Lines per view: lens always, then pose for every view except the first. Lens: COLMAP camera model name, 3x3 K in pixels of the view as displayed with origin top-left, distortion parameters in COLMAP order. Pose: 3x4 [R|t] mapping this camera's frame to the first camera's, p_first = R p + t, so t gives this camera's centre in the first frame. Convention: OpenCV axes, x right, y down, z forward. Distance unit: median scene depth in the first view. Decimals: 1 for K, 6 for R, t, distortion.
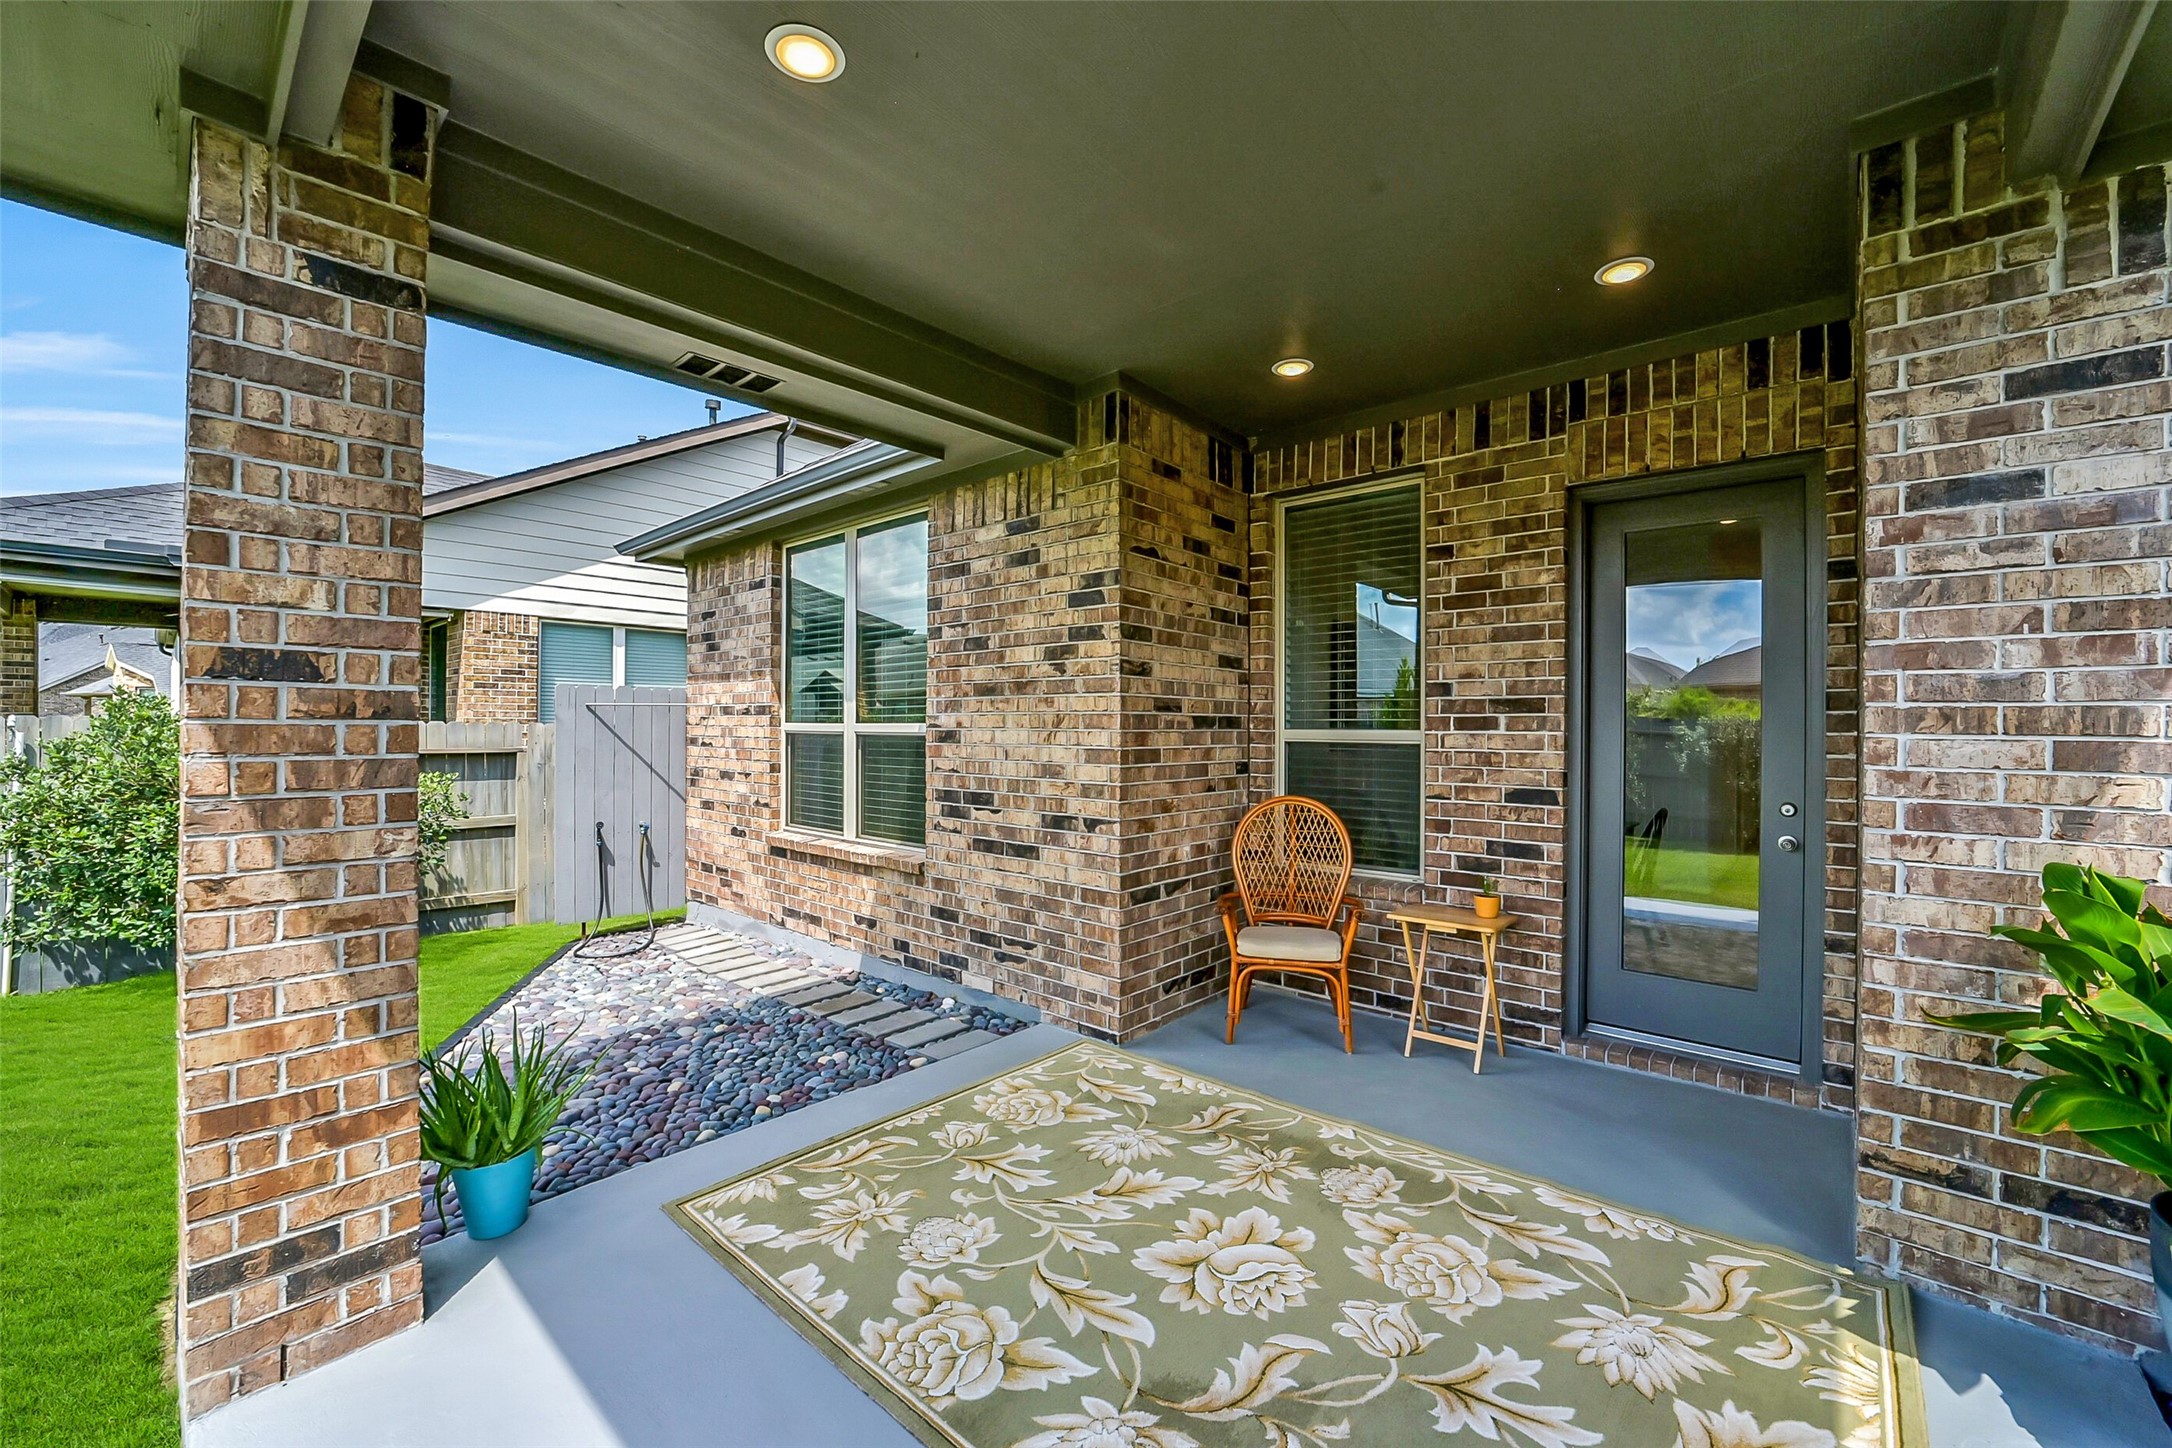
lens RADIAL K [[861.4, 0, 1090.7], [0, 861.4, 726.6], [0, 0, 1]] dist [-0.039352, 0.010040]
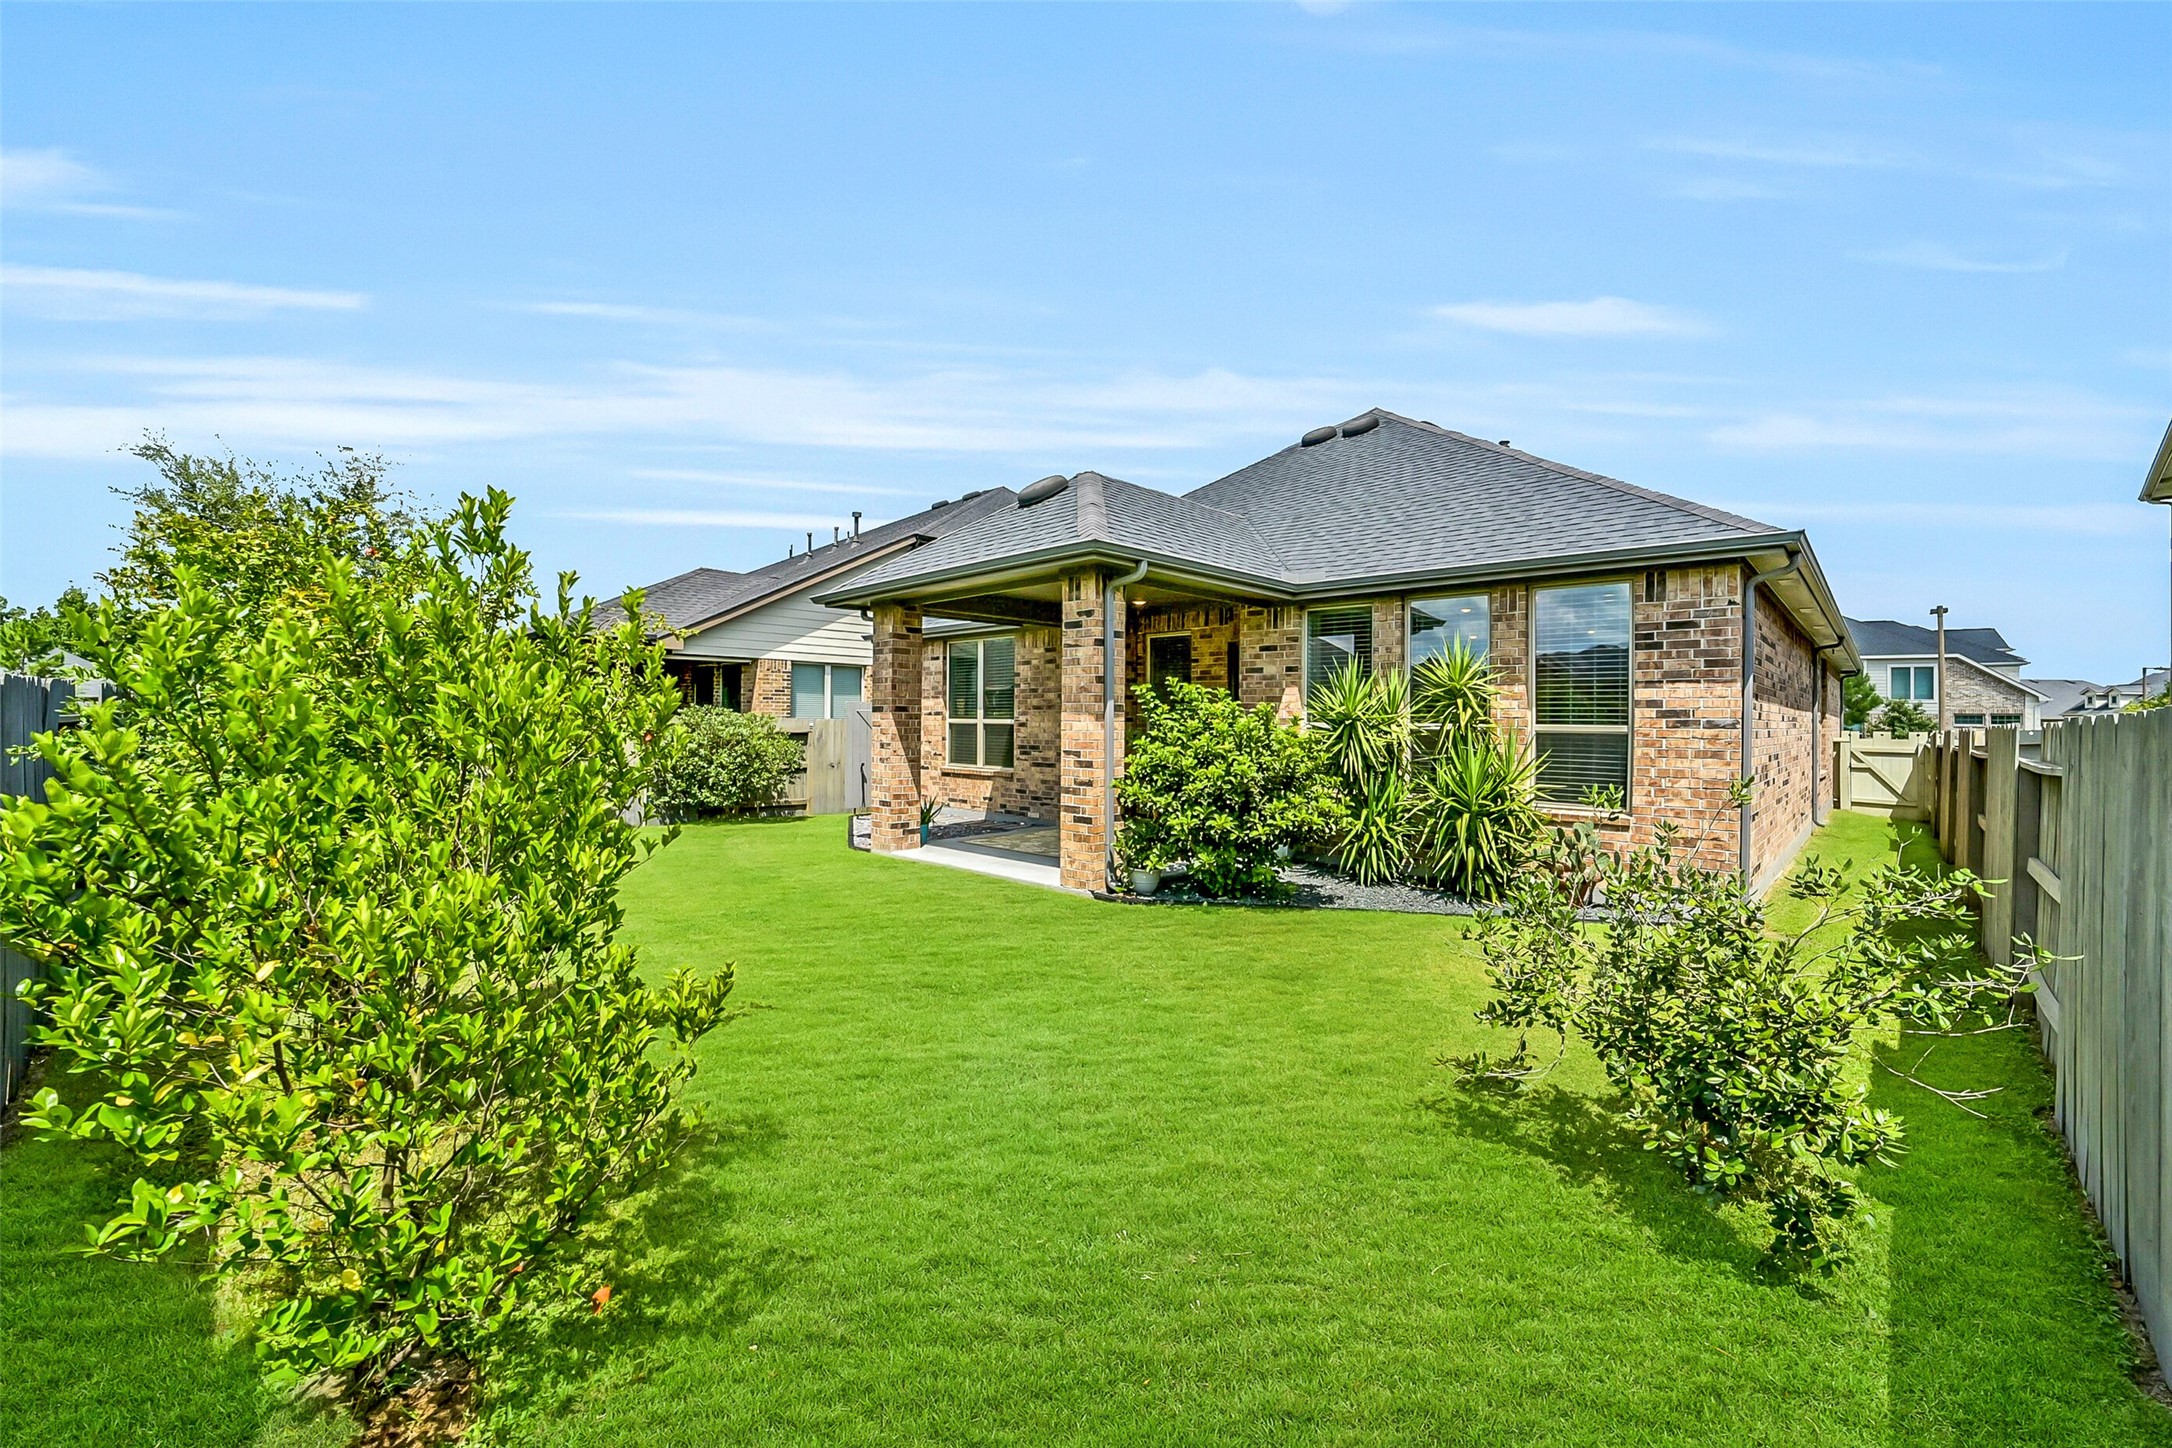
lens RADIAL K [[858.4, 0, 1092.7], [0, 858.4, 720.5], [0, 0, 1]] dist [-0.036550, 0.009290]
pose [[0.999261, 0.001992, -0.038398, 0.172596], [-0.001959, 0.999998, 0.000876, -0.004678], [0.038399, -0.000800, 0.999262, -1.855354]]
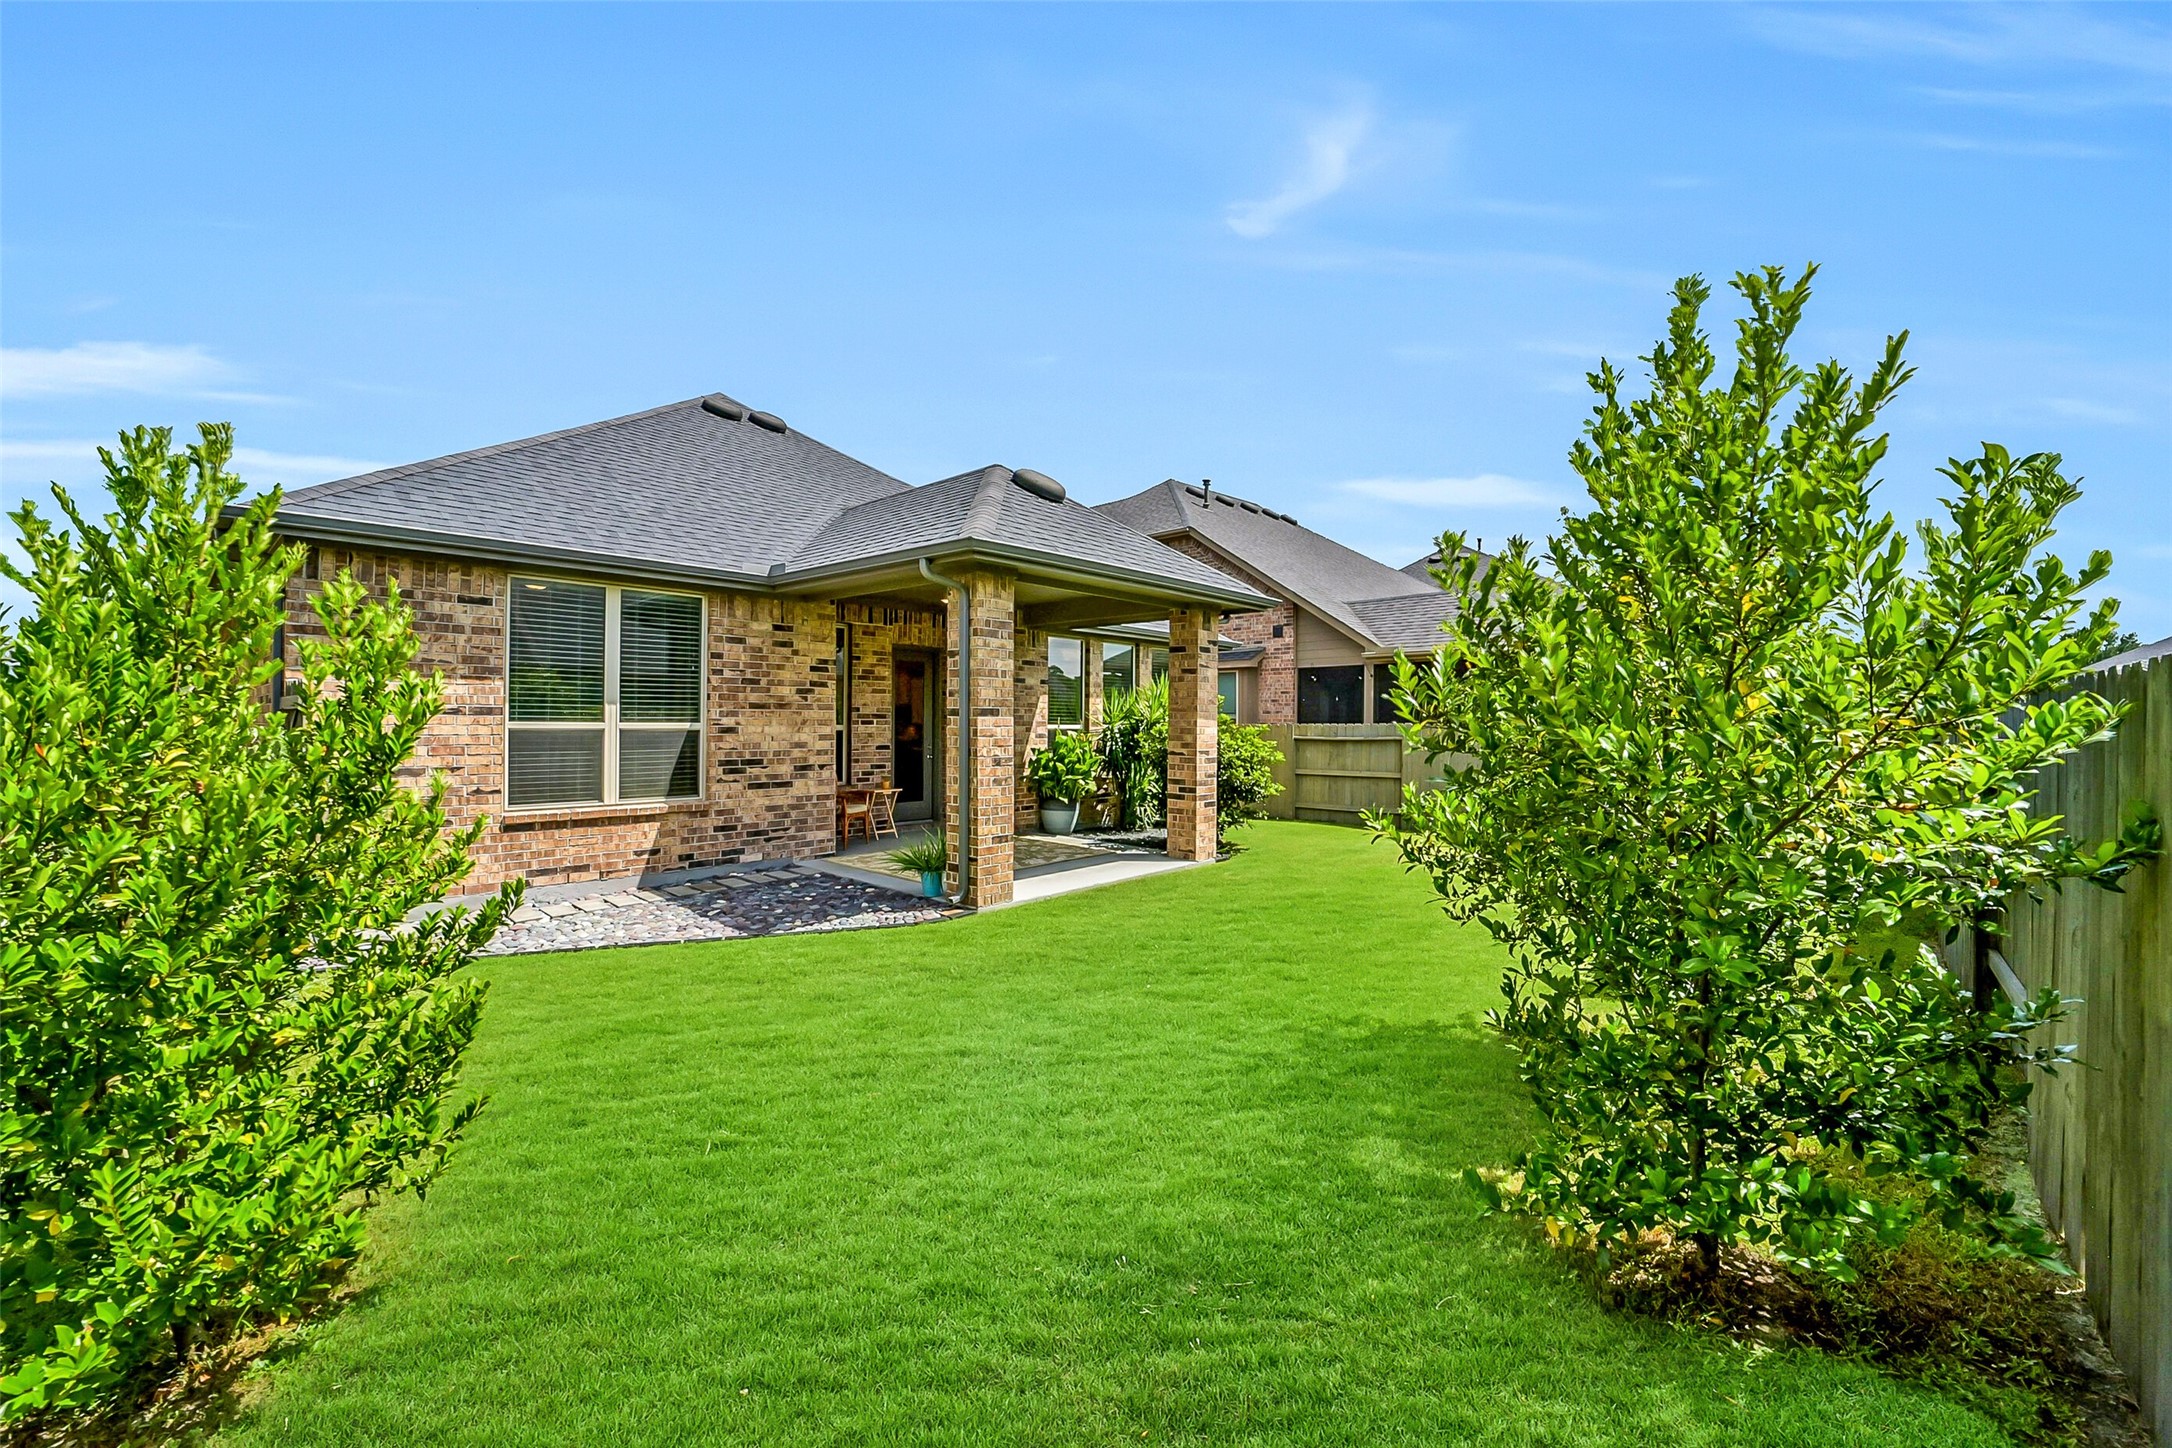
lens RADIAL K [[858.4, 0, 1092.7], [0, 858.4, 720.5], [0, 0, 1]] dist [-0.036550, 0.009290]
pose [[0.000027, -0.004212, 0.999991, -2.211573], [-0.007841, 0.999960, 0.004212, -0.025702], [-0.999969, -0.007841, -0.000006, 0.258263]]
